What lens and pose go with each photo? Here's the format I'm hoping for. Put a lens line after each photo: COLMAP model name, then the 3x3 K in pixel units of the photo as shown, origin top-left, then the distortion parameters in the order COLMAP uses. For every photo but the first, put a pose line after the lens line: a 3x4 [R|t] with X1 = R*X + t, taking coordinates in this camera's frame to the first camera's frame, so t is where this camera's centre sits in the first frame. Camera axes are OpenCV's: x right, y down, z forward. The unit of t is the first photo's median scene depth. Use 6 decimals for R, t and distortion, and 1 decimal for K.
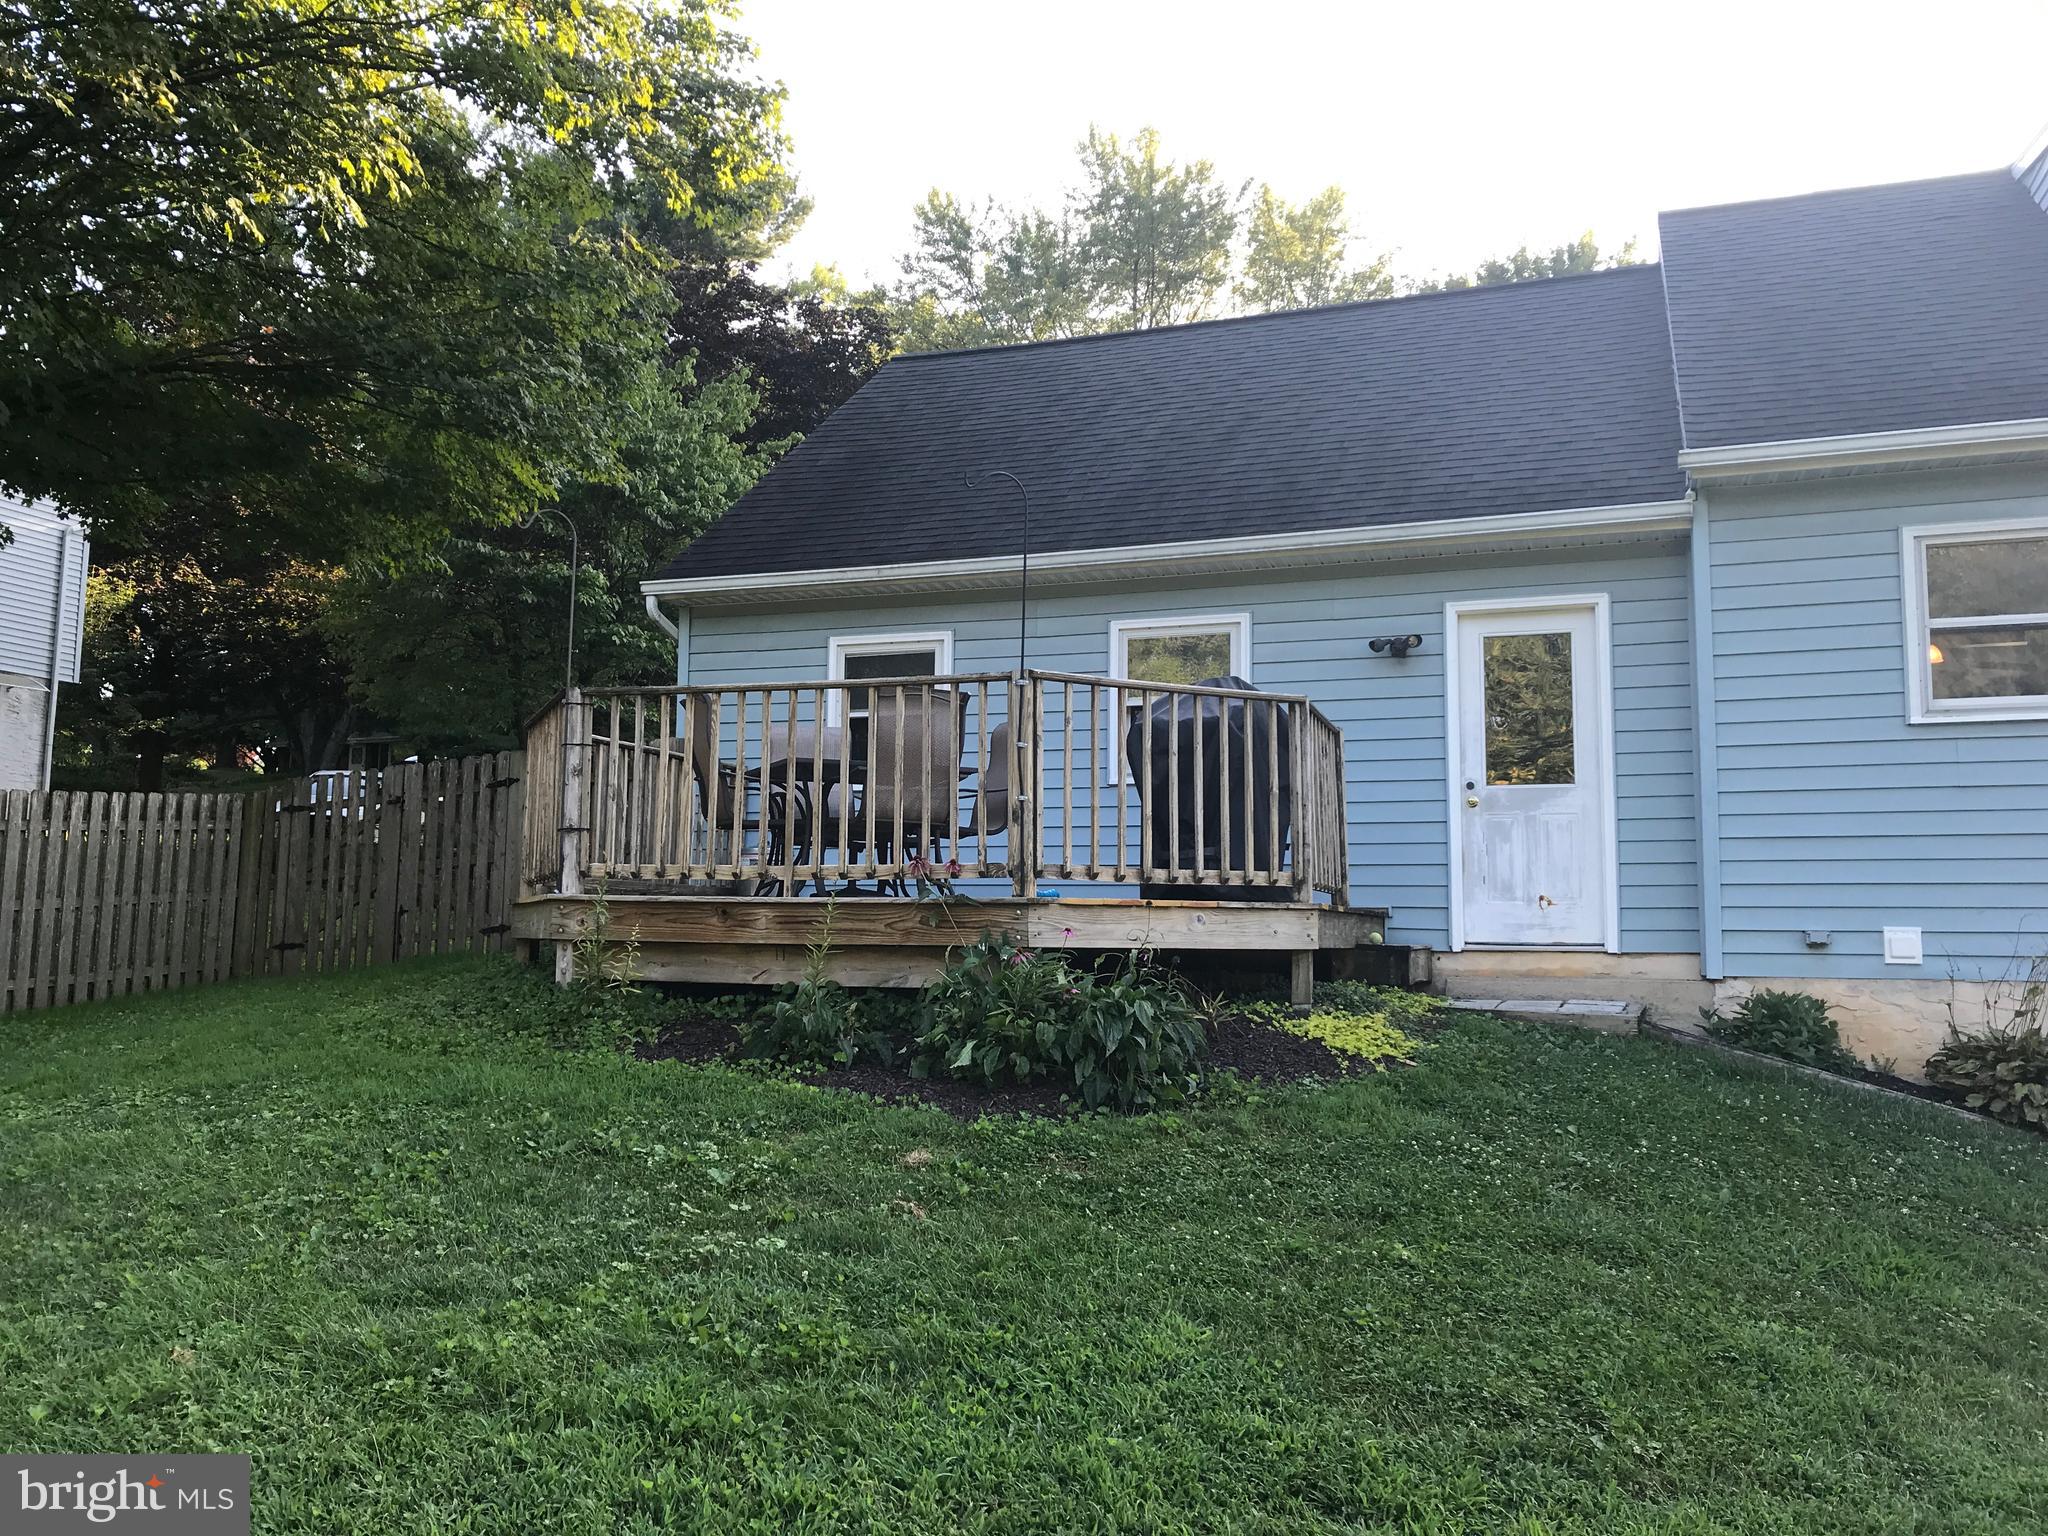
lens RADIAL K [[1673.3, 0, 1028.8], [0, 1673.3, 762.6], [0, 0, 1]] dist [0.048482, -0.049309]
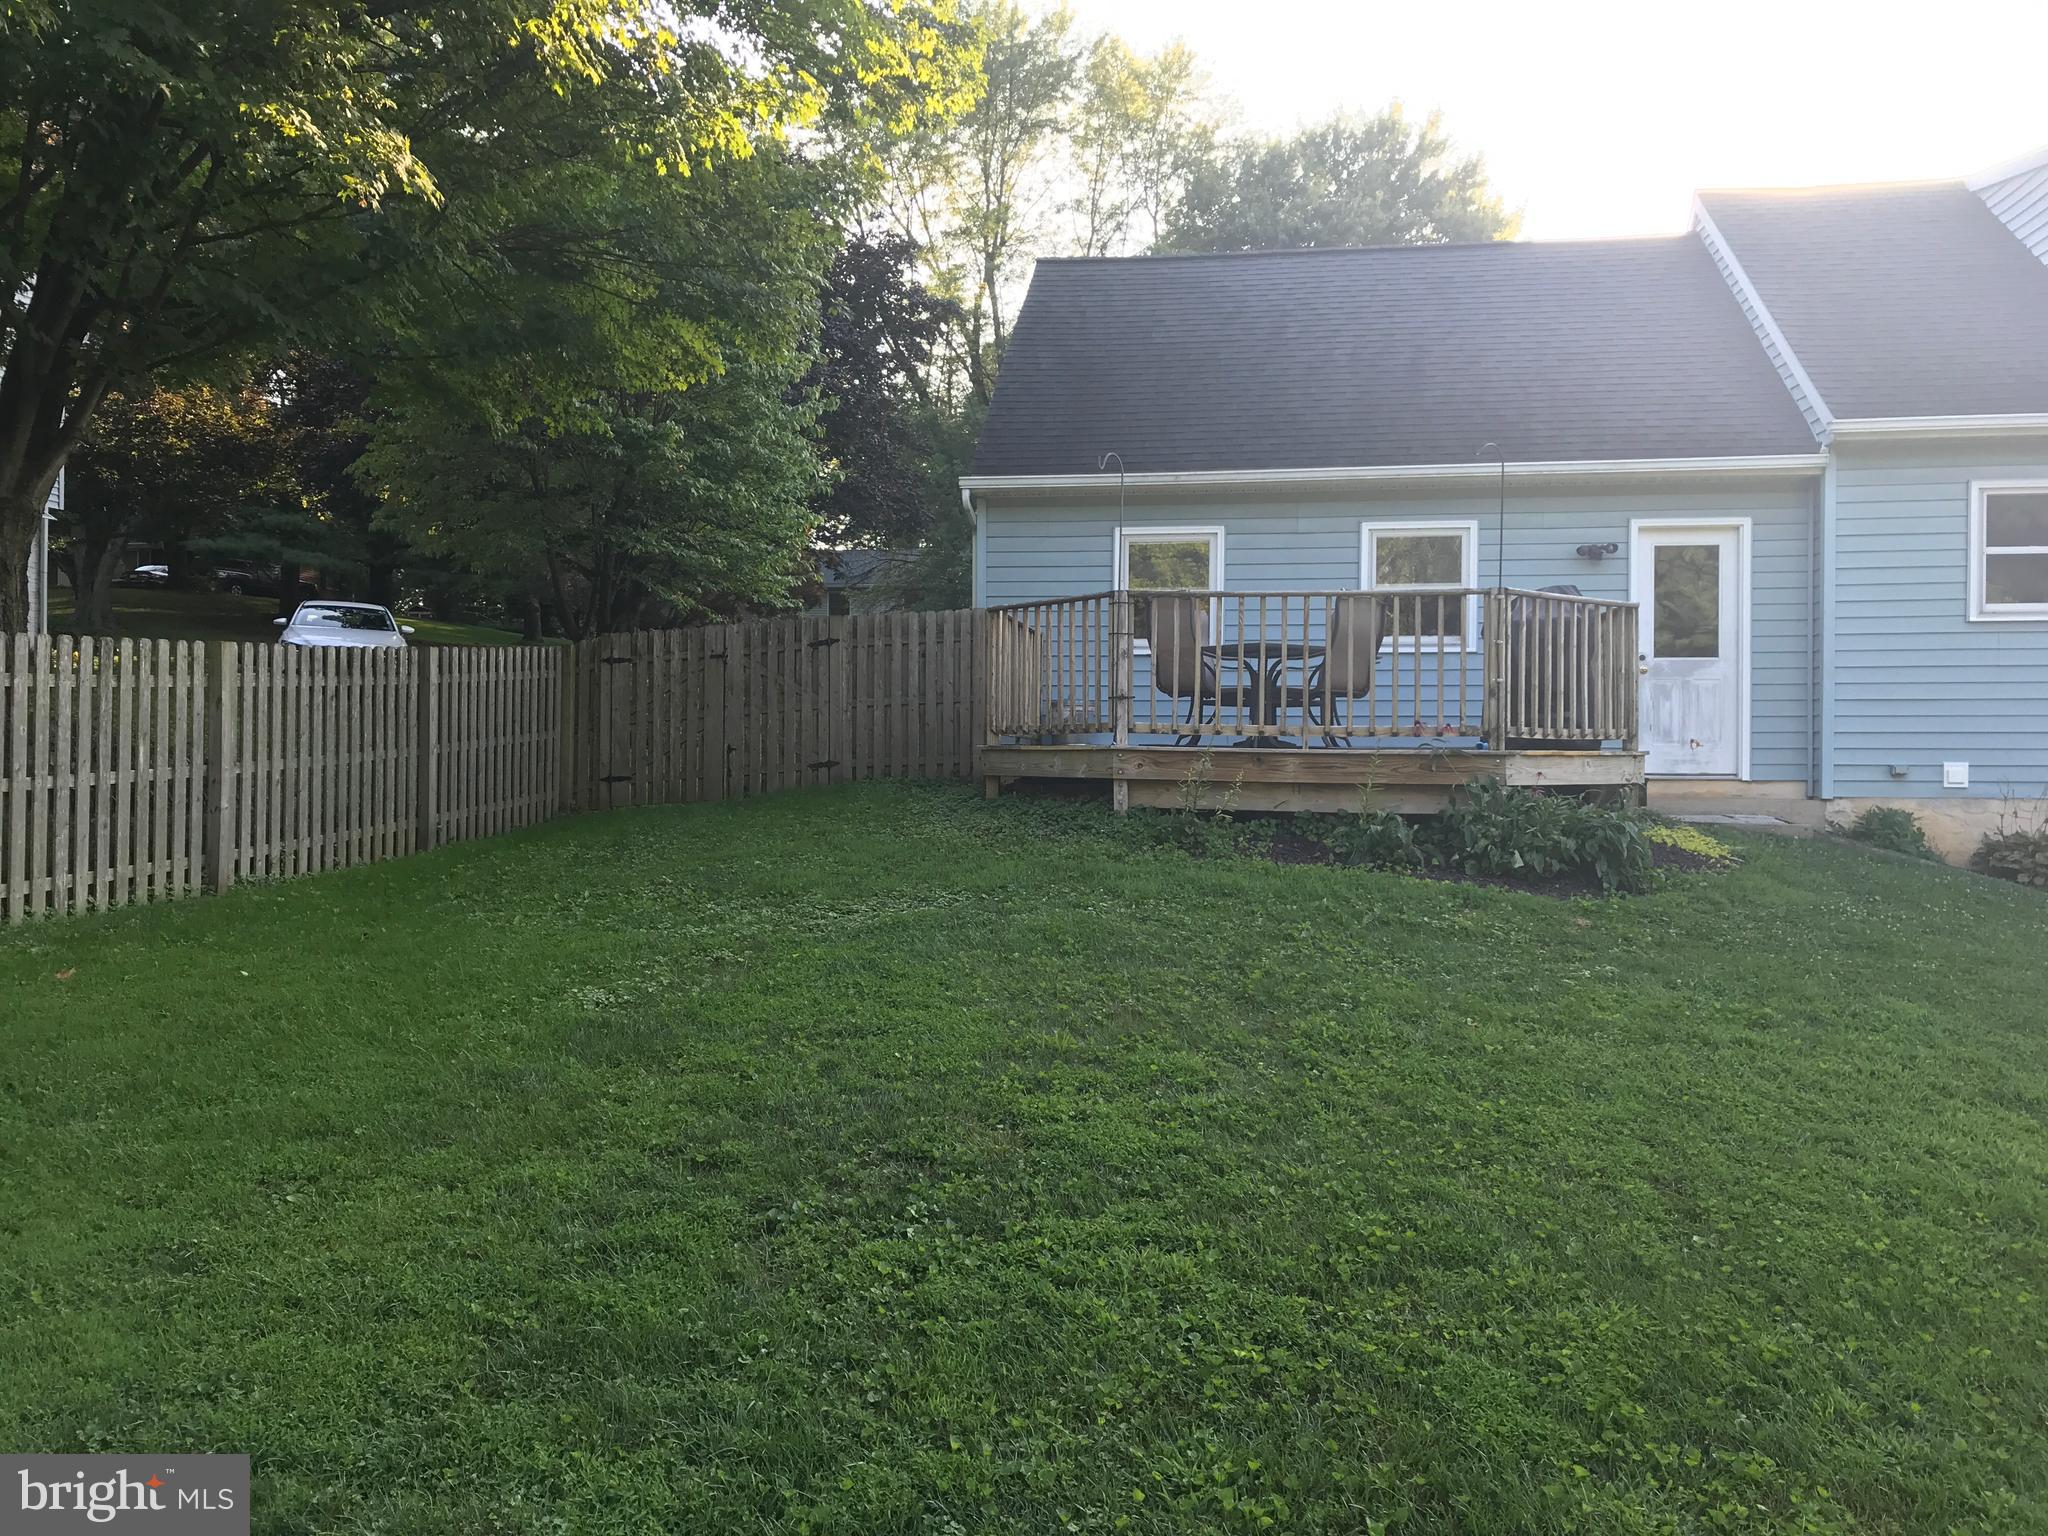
lens RADIAL K [[1673.3, 0, 1015.3], [0, 1673.3, 768.7], [0, 0, 1]] dist [0.048482, -0.049309]
pose [[0.980867, -0.005715, 0.194593, -0.520773], [-0.016673, 0.993430, 0.113220, -0.044816], [-0.193962, -0.114298, 0.974328, -0.241562]]
